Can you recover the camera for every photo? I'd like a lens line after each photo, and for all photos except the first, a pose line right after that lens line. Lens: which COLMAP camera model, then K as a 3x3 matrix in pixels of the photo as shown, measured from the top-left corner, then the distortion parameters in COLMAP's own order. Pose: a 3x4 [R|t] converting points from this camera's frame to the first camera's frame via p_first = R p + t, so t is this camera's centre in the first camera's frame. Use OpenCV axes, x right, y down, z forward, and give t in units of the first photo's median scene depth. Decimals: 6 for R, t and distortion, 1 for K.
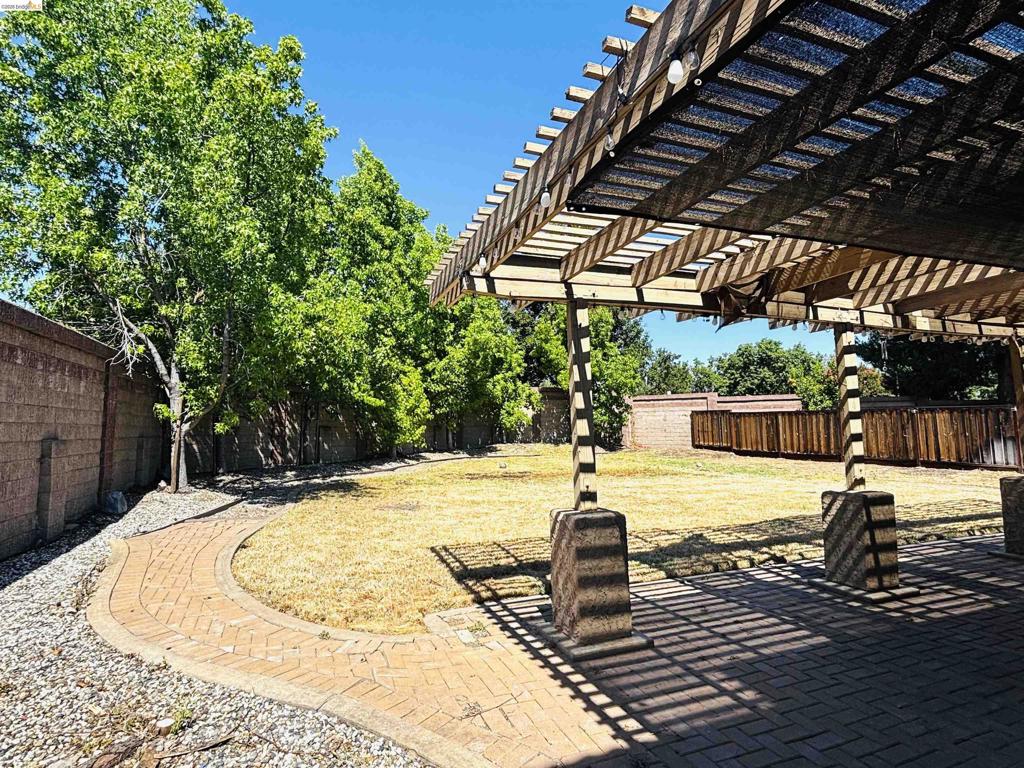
lens RADIAL K [[530.1, 0, 507.0], [0, 530.1, 377.2], [0, 0, 1]] dist [-0.006242, 0.000100]
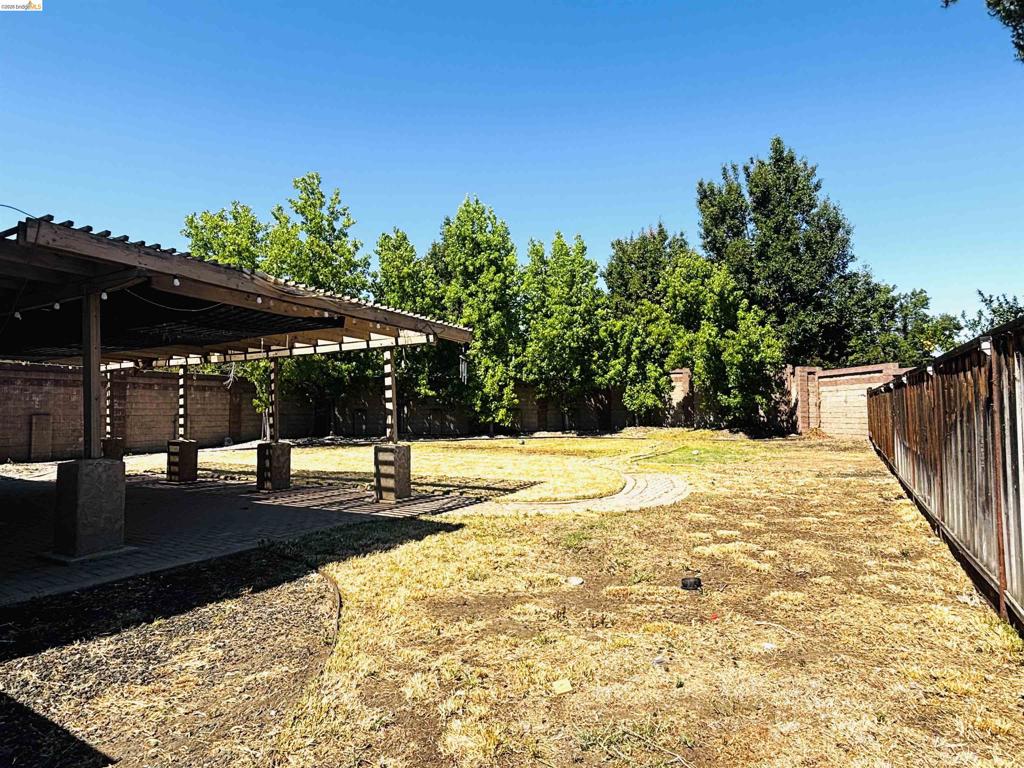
lens RADIAL K [[583.6, 0, 511.0], [0, 583.6, 382.4], [0, 0, 1]] dist [-0.006572, -0.006341]
pose [[0.668233, -0.032422, -0.743245, 2.391350], [0.067809, 0.997546, 0.017450, 0.017629], [0.740855, -0.062059, 0.668792, 0.250542]]
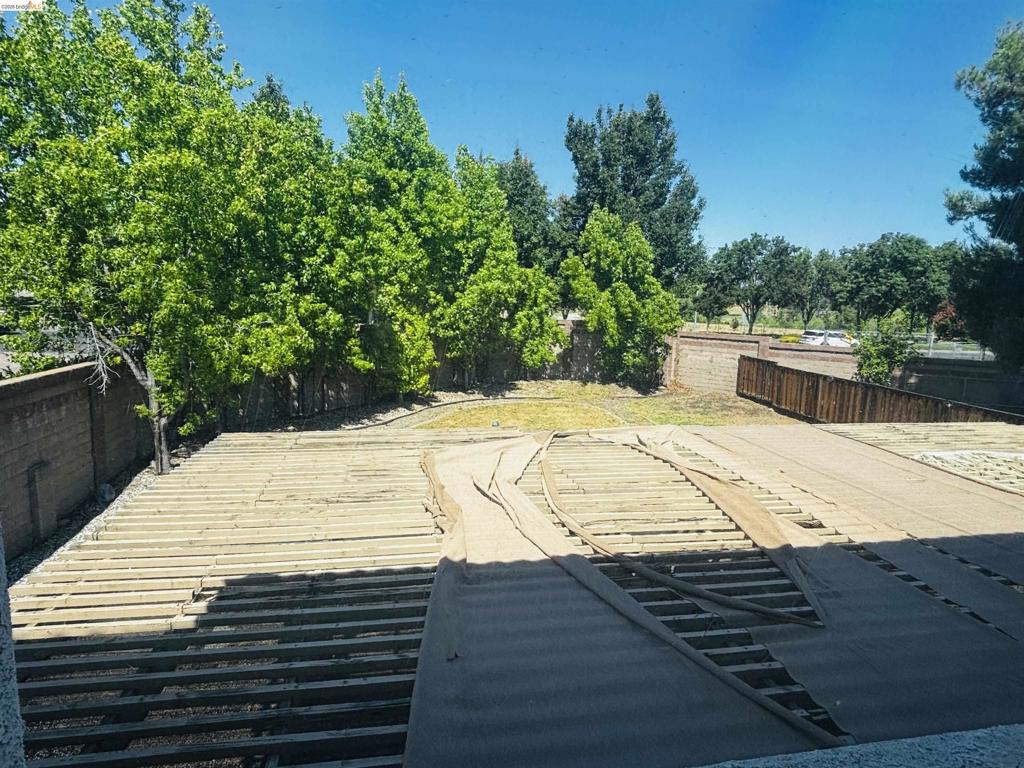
lens RADIAL K [[583.6, 0, 508.6], [0, 583.6, 377.3], [0, 0, 1]] dist [-0.006572, -0.006341]
pose [[0.983938, 0.064505, -0.166447, 0.488270], [-0.026098, 0.974391, 0.223340, -0.422705], [0.176591, -0.215409, 0.960424, -0.122010]]
